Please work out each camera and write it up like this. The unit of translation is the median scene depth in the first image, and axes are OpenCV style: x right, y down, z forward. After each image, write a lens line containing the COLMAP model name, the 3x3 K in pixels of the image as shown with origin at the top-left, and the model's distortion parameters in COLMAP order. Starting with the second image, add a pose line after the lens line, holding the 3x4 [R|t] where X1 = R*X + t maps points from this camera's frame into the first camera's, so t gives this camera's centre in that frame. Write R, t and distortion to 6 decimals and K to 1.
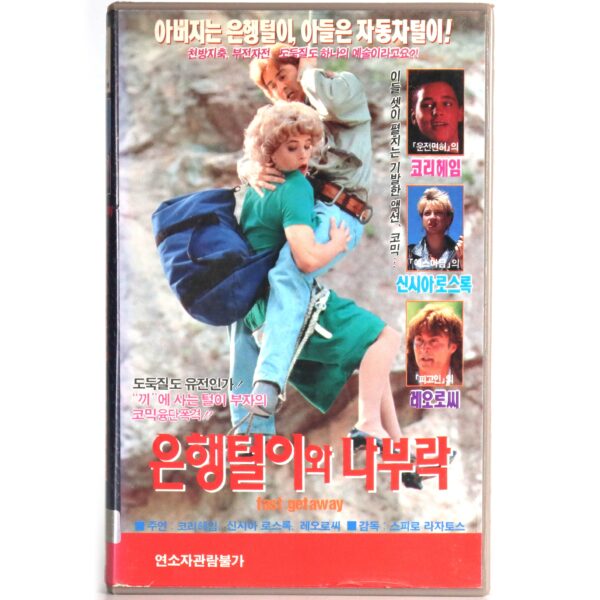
lens RADIAL K [[1838.4, 0, 300.0], [0, 1838.4, 300.0], [0, 0, 1]] dist [-0.001218, -0.189962]
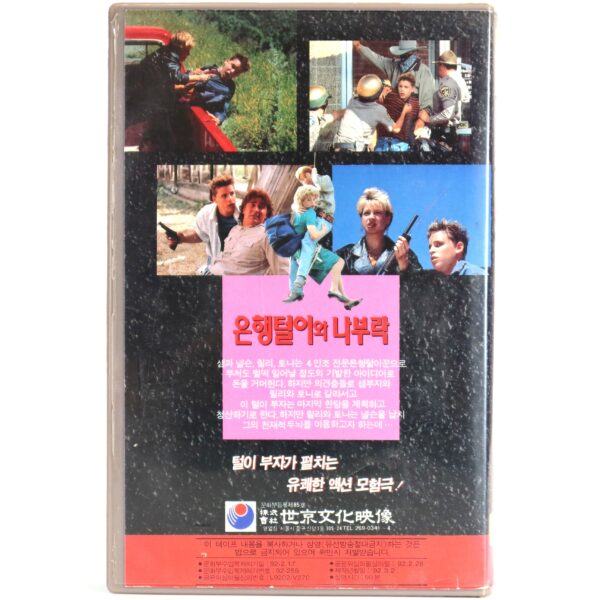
lens RADIAL K [[1838.4, 0, 300.0], [0, 1838.4, 300.0], [0, 0, 1]] dist [-0.001218, -0.189962]
pose [[0.999454, -0.003336, 0.032873, -0.121439], [0.003345, 0.999994, -0.000202, 0.085640], [-0.032873, 0.000312, 0.999460, -2.079714]]
